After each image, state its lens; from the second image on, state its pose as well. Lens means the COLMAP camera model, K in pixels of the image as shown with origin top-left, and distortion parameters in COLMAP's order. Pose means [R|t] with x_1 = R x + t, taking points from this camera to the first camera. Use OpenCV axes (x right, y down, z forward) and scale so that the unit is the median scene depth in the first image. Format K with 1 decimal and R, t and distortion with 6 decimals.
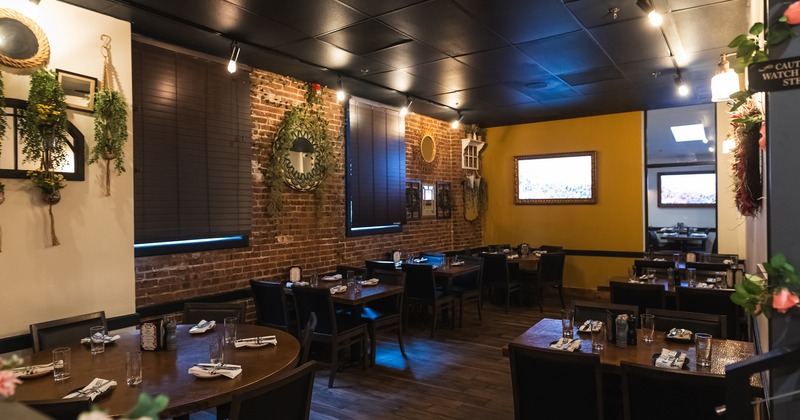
lens RADIAL K [[476.9, 0, 390.1], [0, 476.9, 214.2], [0, 0, 1]] dist [-0.000375, -0.000165]
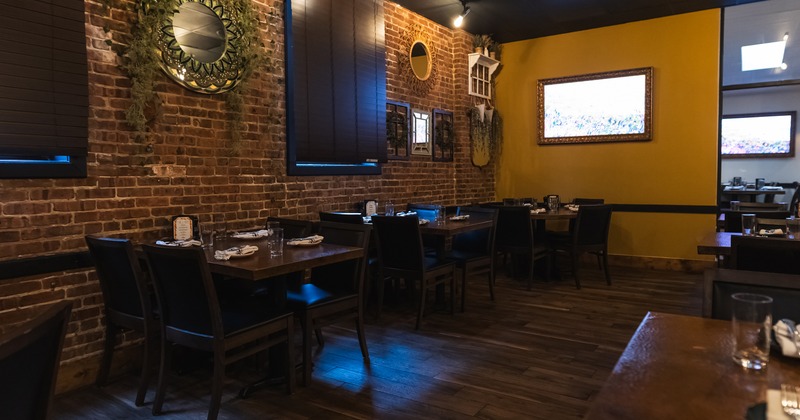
lens RADIAL K [[501.3, 0, 400.0], [0, 501.3, 210.0], [0, 0, 1]] dist [-0.001512, -0.000352]
pose [[0.999967, -0.001330, 0.008055, 0.054114], [0.000890, 0.998519, 0.054397, 0.056779], [-0.008116, -0.054388, 0.998487, 0.307640]]
